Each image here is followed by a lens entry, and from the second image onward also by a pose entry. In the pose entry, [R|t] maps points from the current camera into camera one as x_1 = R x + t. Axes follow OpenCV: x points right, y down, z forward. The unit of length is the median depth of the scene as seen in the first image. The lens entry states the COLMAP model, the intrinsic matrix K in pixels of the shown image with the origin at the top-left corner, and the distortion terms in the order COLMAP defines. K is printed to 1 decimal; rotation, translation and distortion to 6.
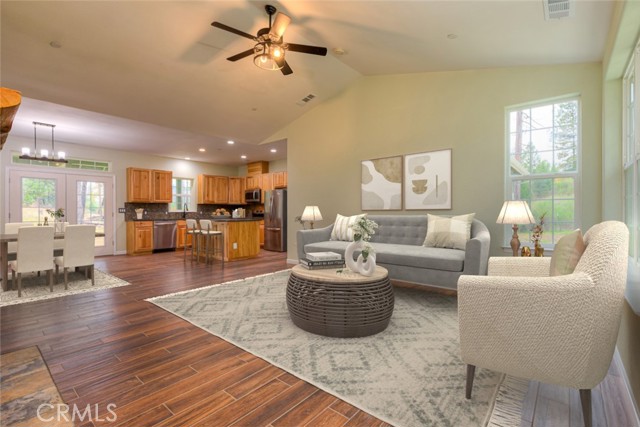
lens RADIAL K [[289.9, 0, 320.0], [0, 289.9, 213.5], [0, 0, 1]] dist [0.003135, 0.000347]
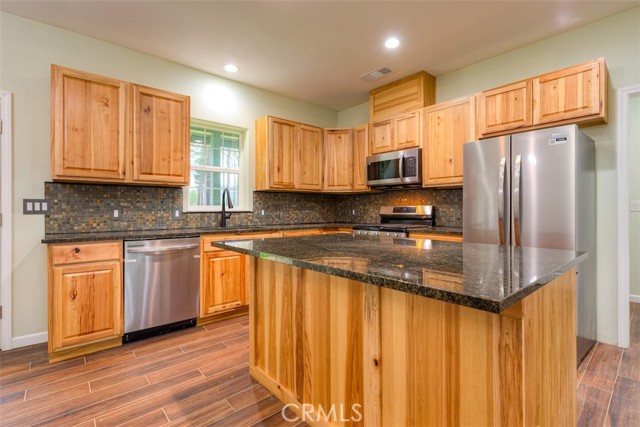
lens RADIAL K [[296.6, 0, 320.1], [0, 296.6, 210.1], [0, 0, 1]] dist [-0.000428, -0.000002]
pose [[0.989163, 0.002206, -0.146806, -0.294221], [-0.002543, 0.999995, -0.002106, -0.005940], [0.146801, 0.002456, 0.989163, 0.654783]]
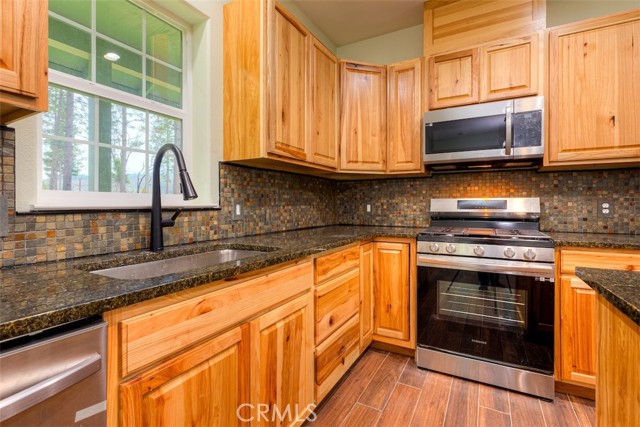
lens RADIAL K [[301.7, 0, 319.4], [0, 301.7, 206.6], [0, 0, 1]] dist [-0.002886, -0.000418]
pose [[0.981260, 0.002424, 0.192672, -0.433937], [-0.002922, 0.999993, 0.002297, -0.005985], [-0.192666, -0.002816, 0.981260, 0.872767]]
